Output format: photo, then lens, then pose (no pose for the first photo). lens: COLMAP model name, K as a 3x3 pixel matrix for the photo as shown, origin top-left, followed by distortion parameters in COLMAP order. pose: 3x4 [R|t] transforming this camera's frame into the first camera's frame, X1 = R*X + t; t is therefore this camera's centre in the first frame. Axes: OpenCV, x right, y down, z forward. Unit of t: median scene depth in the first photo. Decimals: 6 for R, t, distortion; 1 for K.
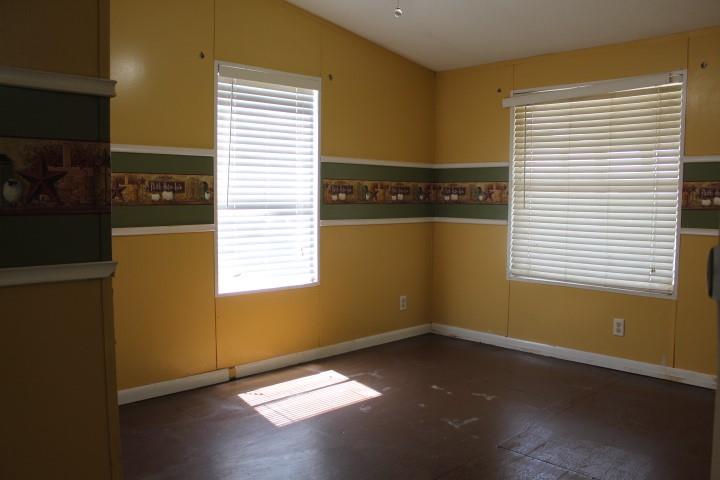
lens RADIAL K [[601.2, 0, 360.0], [0, 601.2, 240.0], [0, 0, 1]] dist [-0.165559, 0.147916]
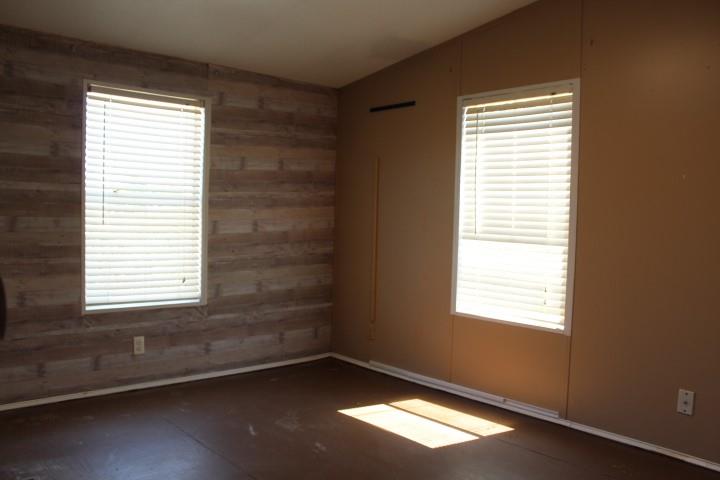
lens RADIAL K [[601.2, 0, 360.0], [0, 601.2, 240.0], [0, 0, 1]] dist [-0.165559, 0.147916]
pose [[-0.056616, 0.022470, -0.998143, 0.848999], [-0.105479, 0.994017, 0.028360, -0.050848], [0.992809, 0.106889, -0.053907, 0.872970]]
